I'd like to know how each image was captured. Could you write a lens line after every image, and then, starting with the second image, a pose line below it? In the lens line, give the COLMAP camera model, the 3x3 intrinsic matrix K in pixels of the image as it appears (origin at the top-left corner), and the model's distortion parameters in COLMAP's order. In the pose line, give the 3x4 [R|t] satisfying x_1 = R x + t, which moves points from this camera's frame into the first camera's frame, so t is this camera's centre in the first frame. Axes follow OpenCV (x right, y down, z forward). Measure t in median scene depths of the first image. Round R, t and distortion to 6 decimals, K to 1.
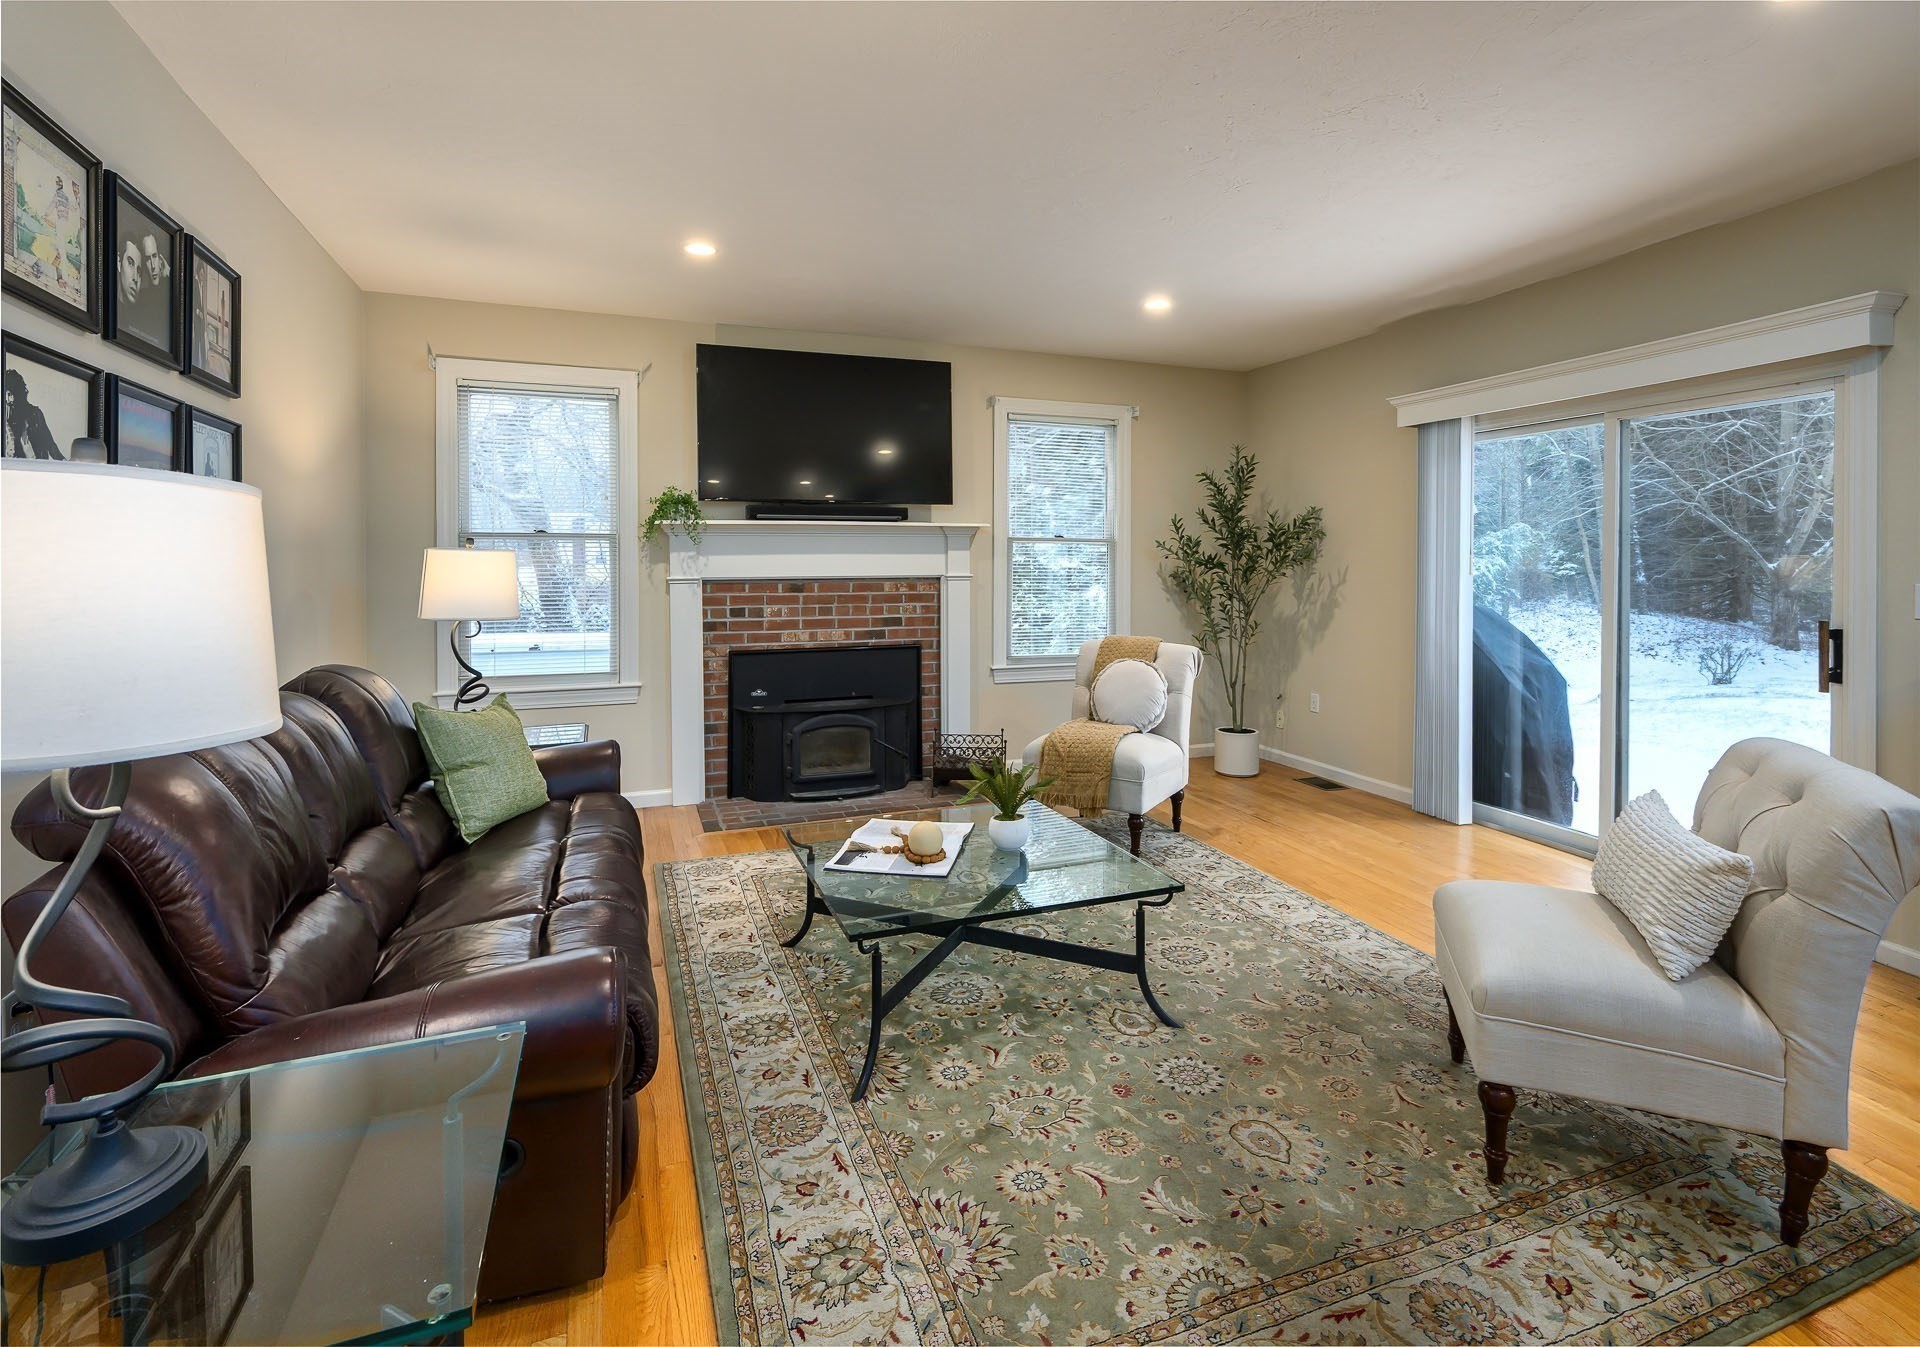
lens RADIAL K [[919.8, 0, 953.2], [0, 919.8, 580.8], [0, 0, 1]] dist [0.001228, 0.000385]
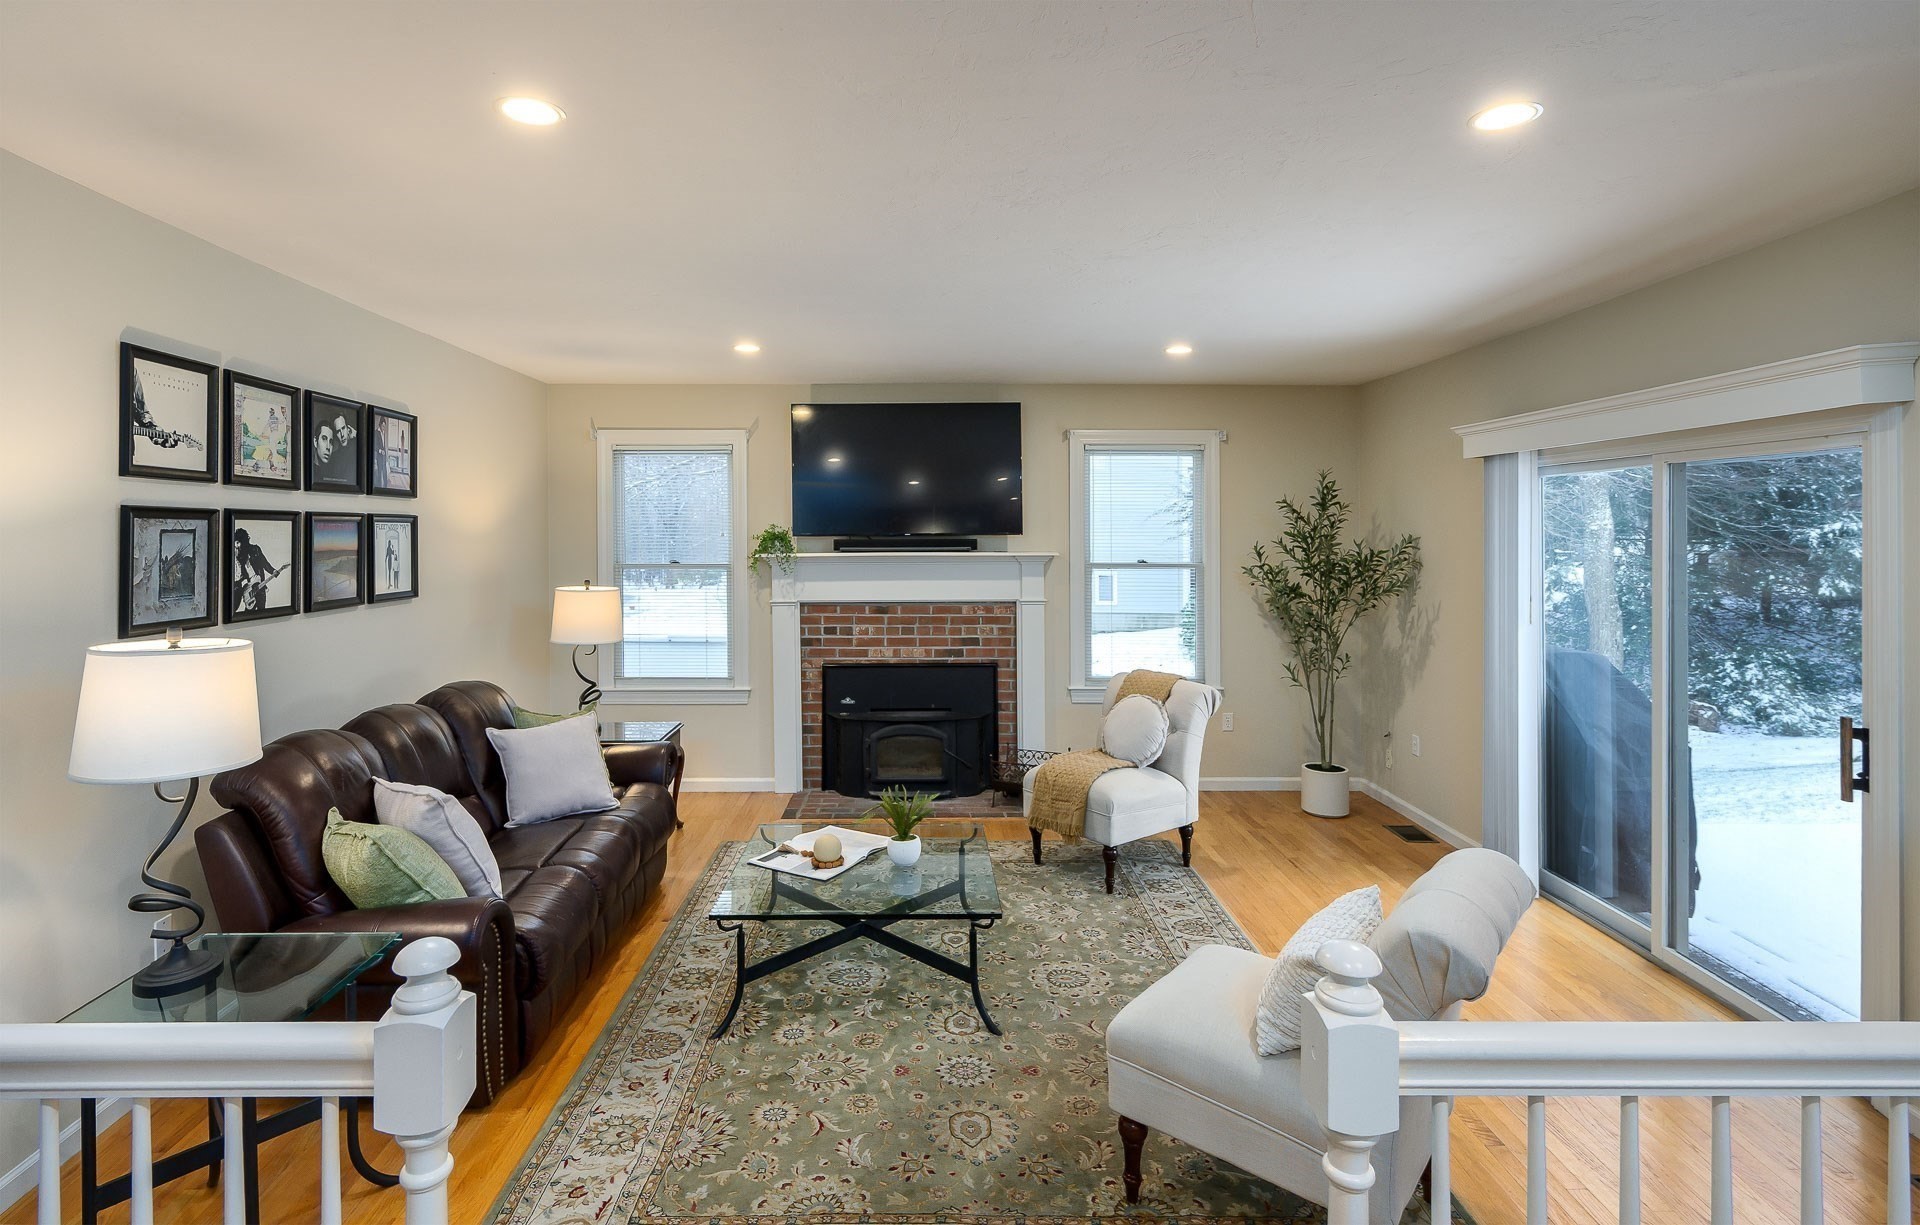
lens RADIAL K [[968.0, 0, 925.7], [0, 968.0, 547.0], [0, 0, 1]] dist [0.000162, 0.001204]
pose [[0.935271, 0.006025, -0.353881, 0.313868], [-0.007322, 0.999970, -0.002326, -0.069997], [0.353857, 0.004766, 0.935287, -0.099611]]
